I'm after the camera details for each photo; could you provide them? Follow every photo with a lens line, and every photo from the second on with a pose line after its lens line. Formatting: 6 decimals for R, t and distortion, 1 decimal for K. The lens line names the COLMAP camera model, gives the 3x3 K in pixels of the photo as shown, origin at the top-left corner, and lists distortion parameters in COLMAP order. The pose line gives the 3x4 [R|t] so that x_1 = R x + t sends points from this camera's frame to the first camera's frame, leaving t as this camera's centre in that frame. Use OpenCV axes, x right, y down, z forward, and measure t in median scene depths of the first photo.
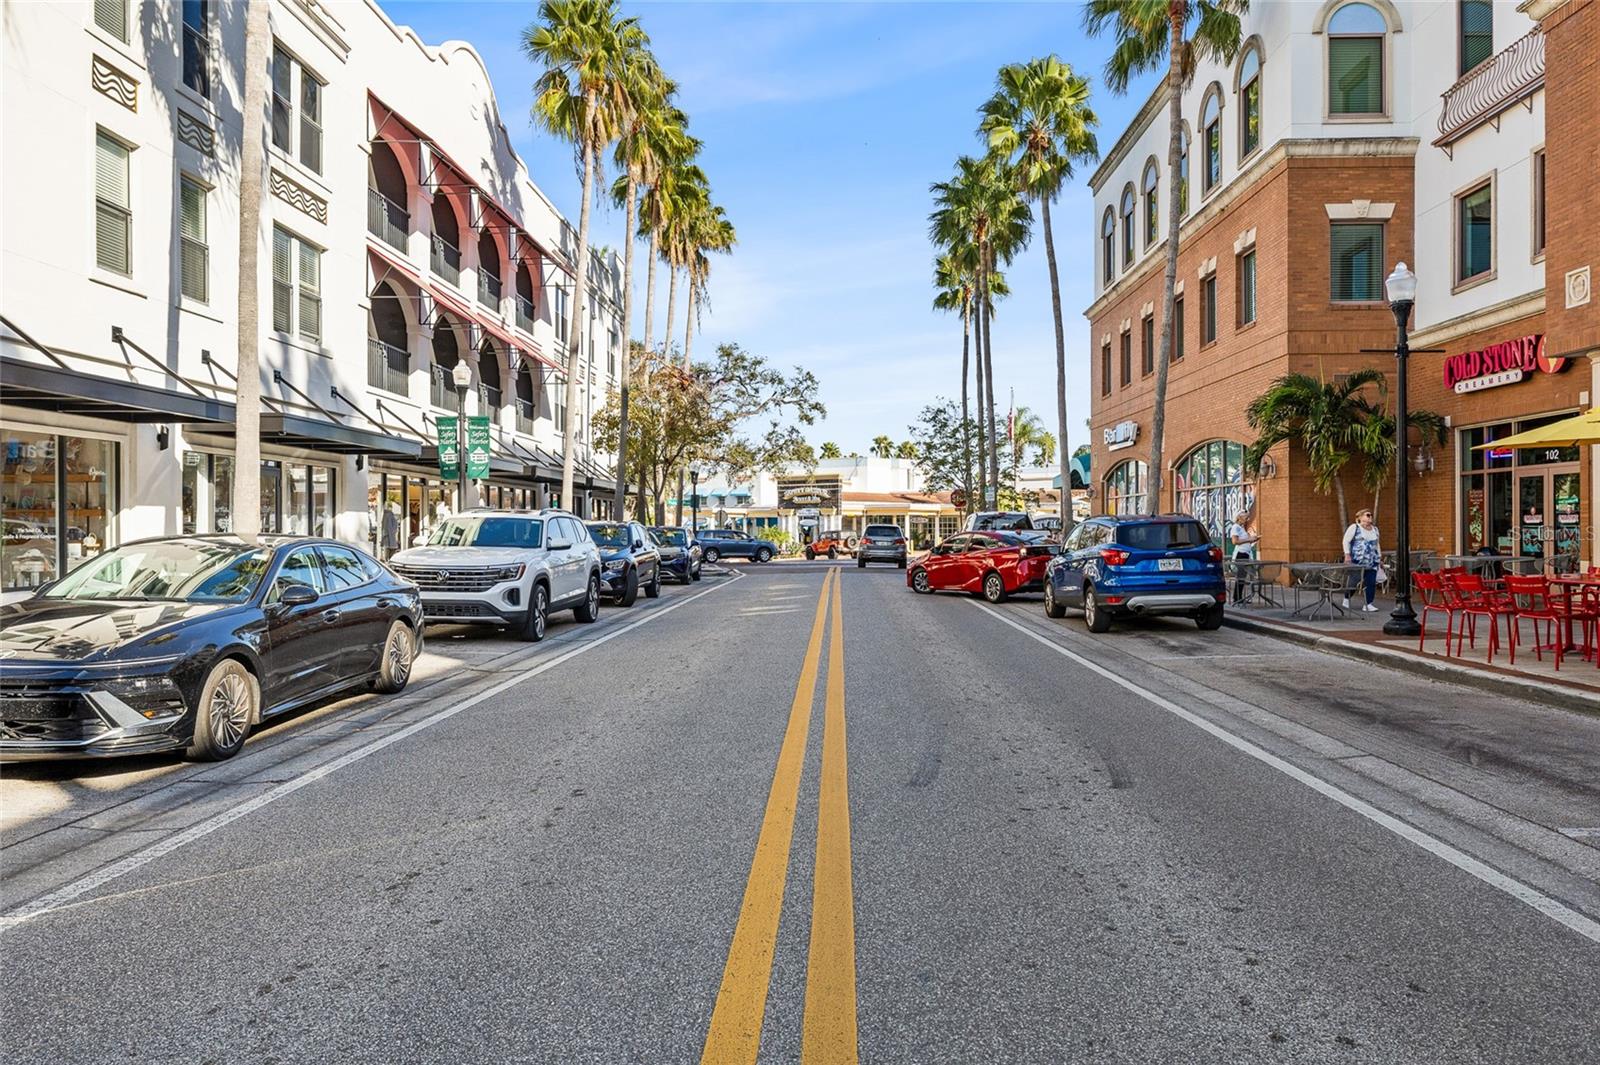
lens RADIAL K [[1106.1, 0, 804.3], [0, 1106.1, 522.2], [0, 0, 1]] dist [0.001305, 0.000357]
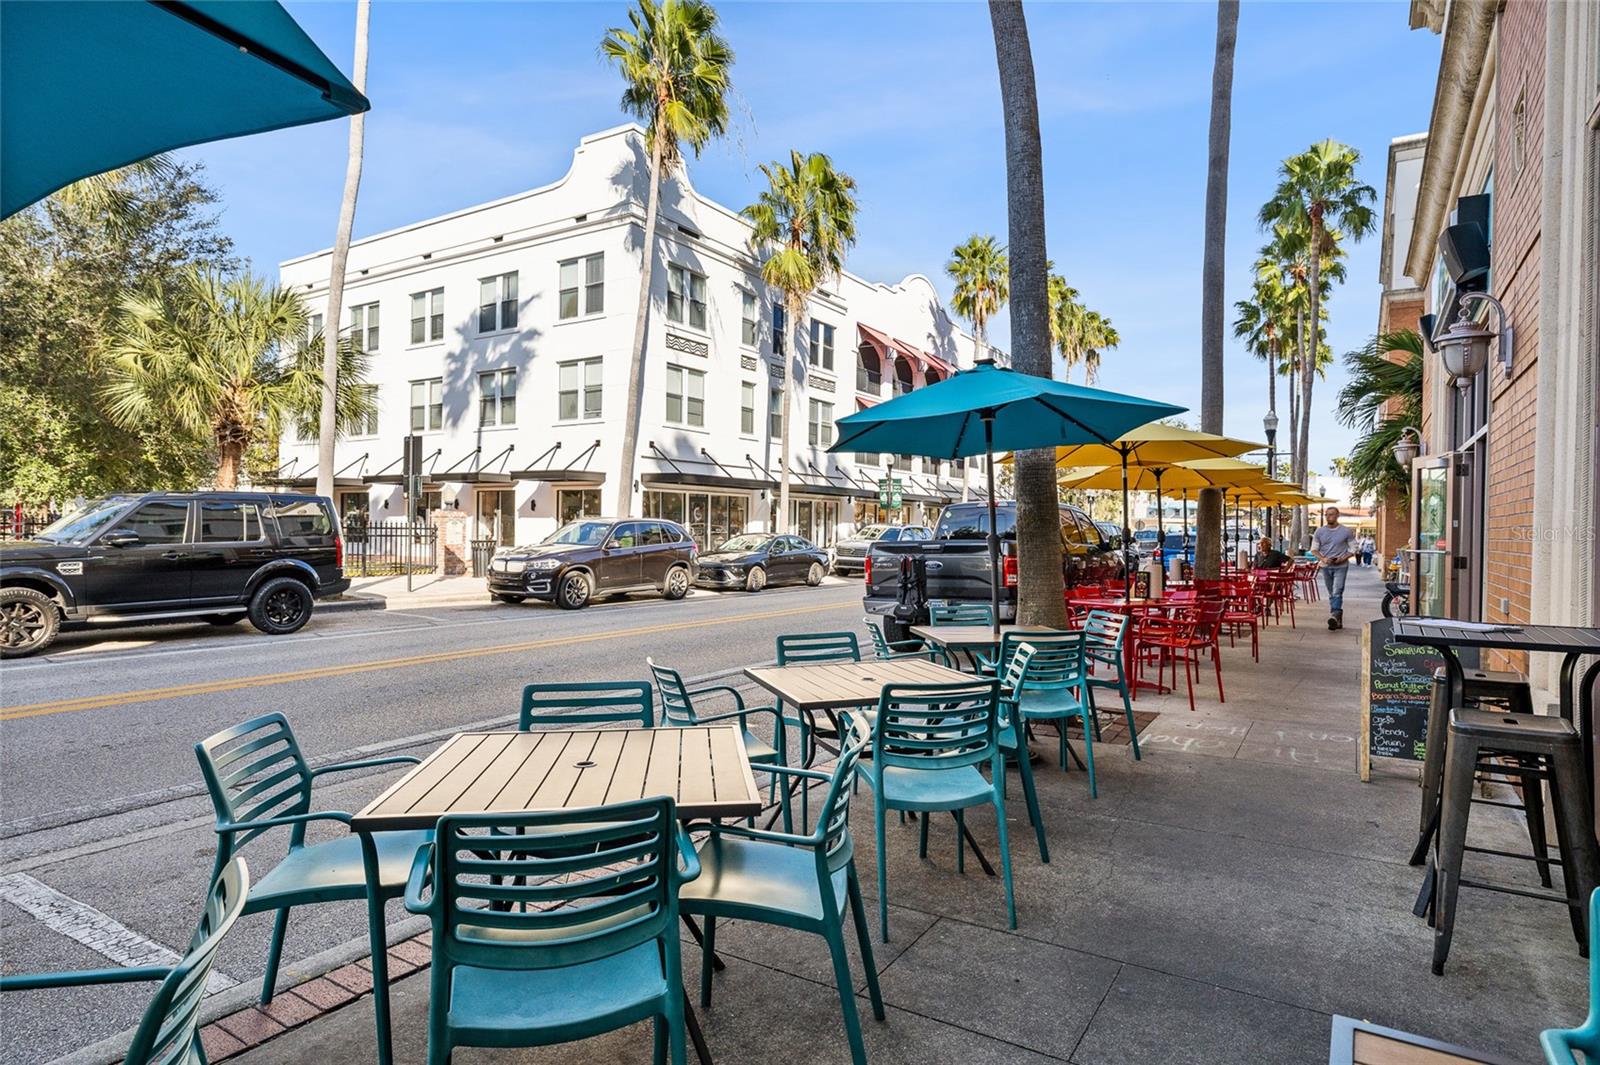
lens RADIAL K [[898.4, 0, 801.1], [0, 898.4, 532.8], [0, 0, 1]] dist [0.000199, -0.000095]
pose [[0.858993, 0.021673, -0.511529, 0.542549], [-0.016867, 0.999759, 0.014035, -0.016629], [0.511710, -0.003428, 0.859151, -0.718707]]
